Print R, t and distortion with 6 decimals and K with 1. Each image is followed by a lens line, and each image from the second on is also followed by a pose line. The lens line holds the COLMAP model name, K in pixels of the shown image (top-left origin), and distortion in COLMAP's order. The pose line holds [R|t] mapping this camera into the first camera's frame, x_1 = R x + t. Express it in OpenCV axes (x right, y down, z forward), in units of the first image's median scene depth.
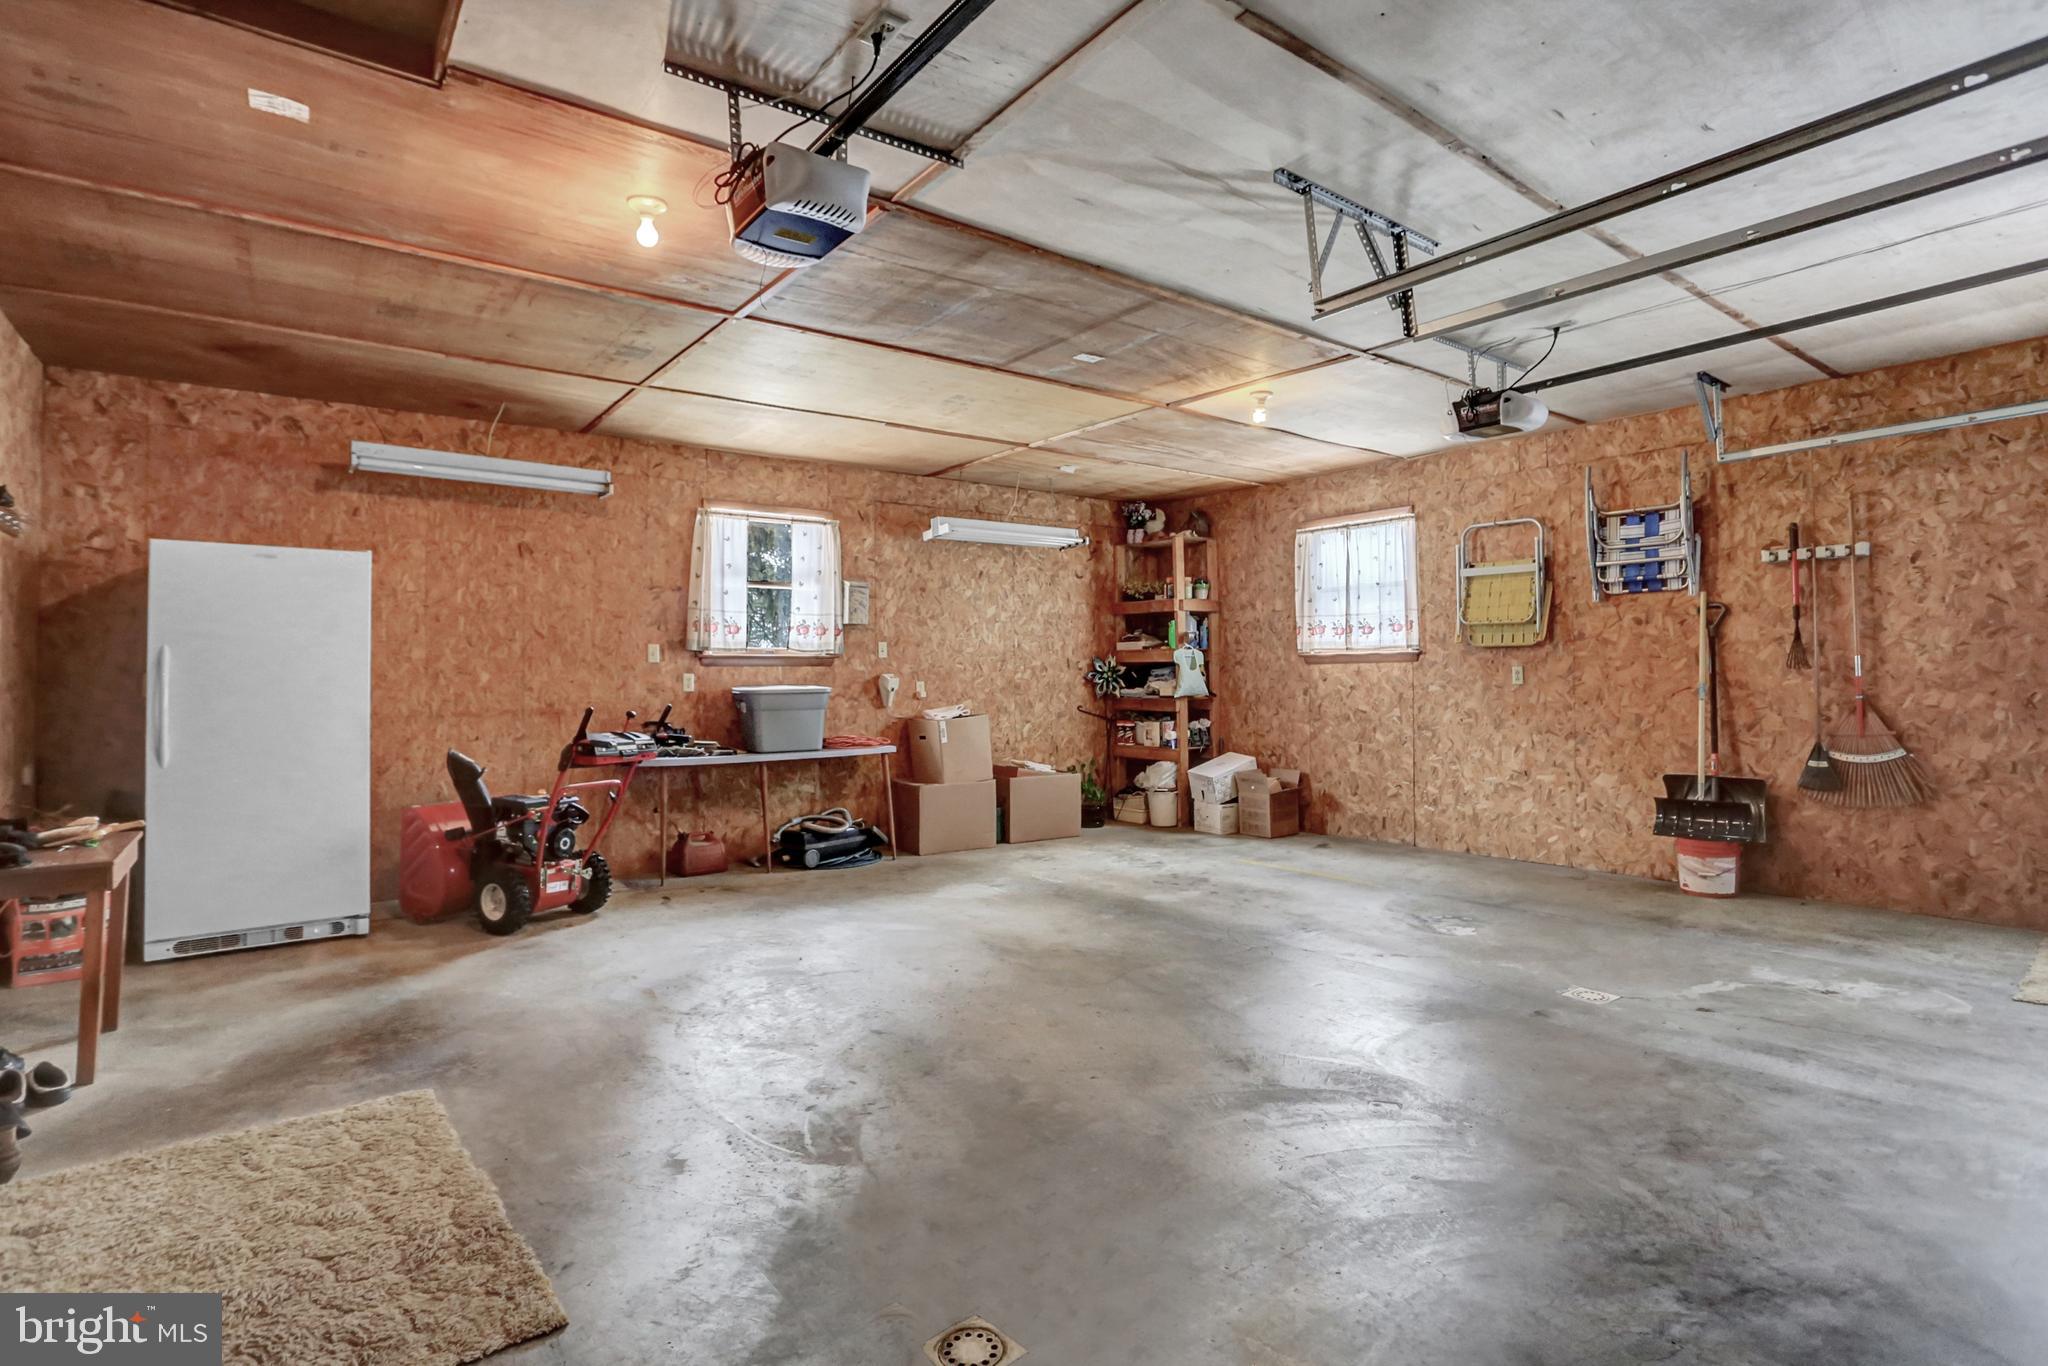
lens RADIAL K [[1004.4, 0, 1014.4], [0, 1004.4, 679.2], [0, 0, 1]] dist [-0.077725, 0.035384]
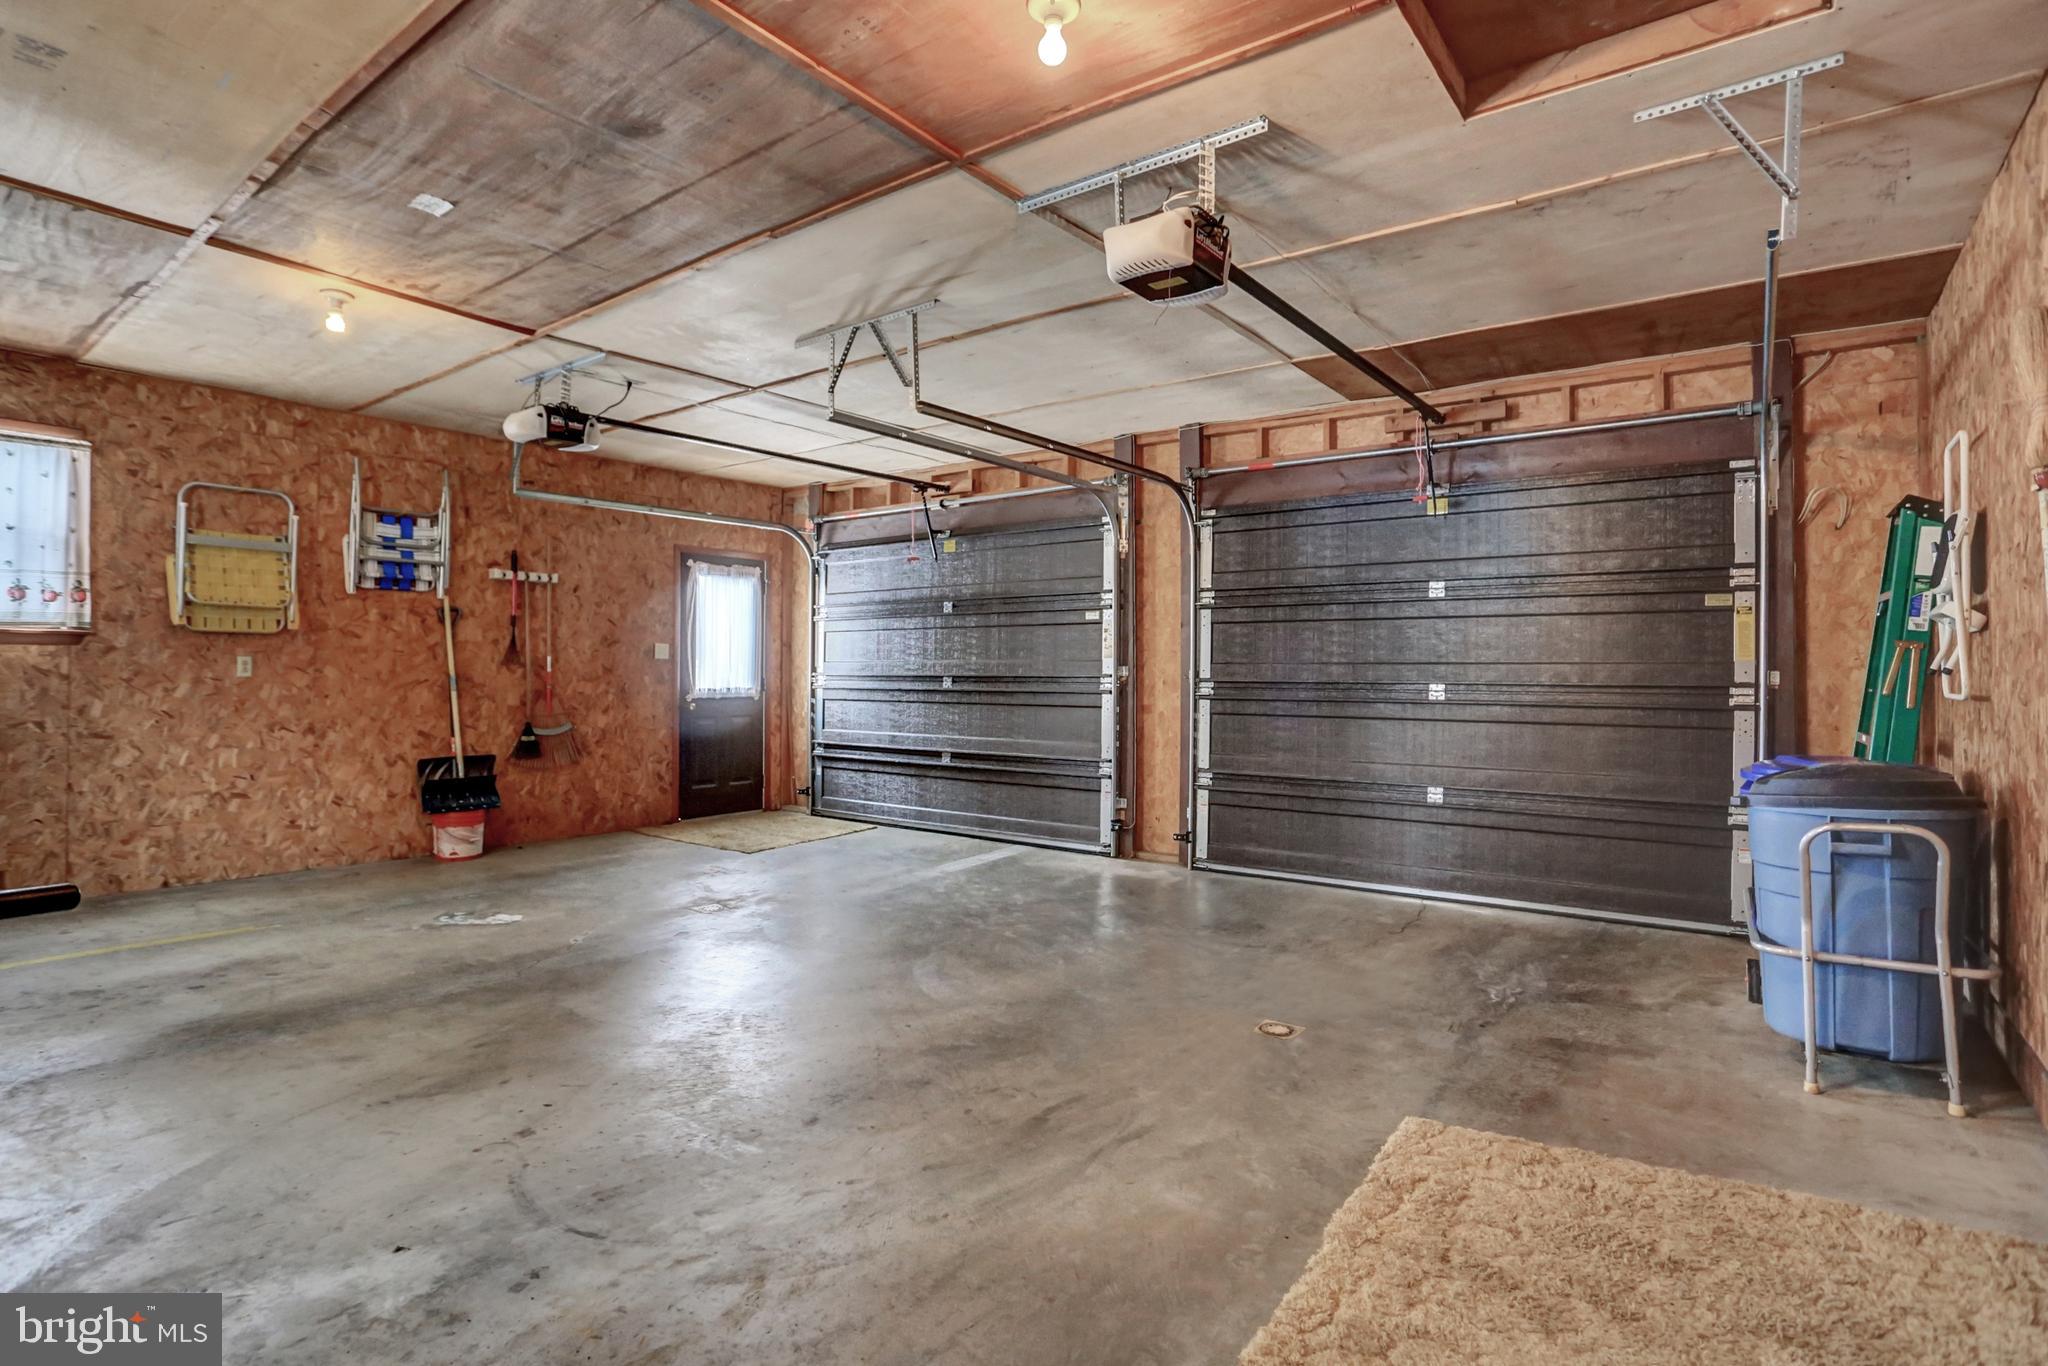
lens RADIAL K [[1004.4, 0, 1014.4], [0, 1004.4, 679.2], [0, 0, 1]] dist [-0.077725, 0.035384]
pose [[-0.262438, 0.001379, 0.964948, -0.587888], [-0.005564, 0.999980, -0.002943, 0.007466], [-0.964933, -0.006142, -0.262425, 0.670787]]
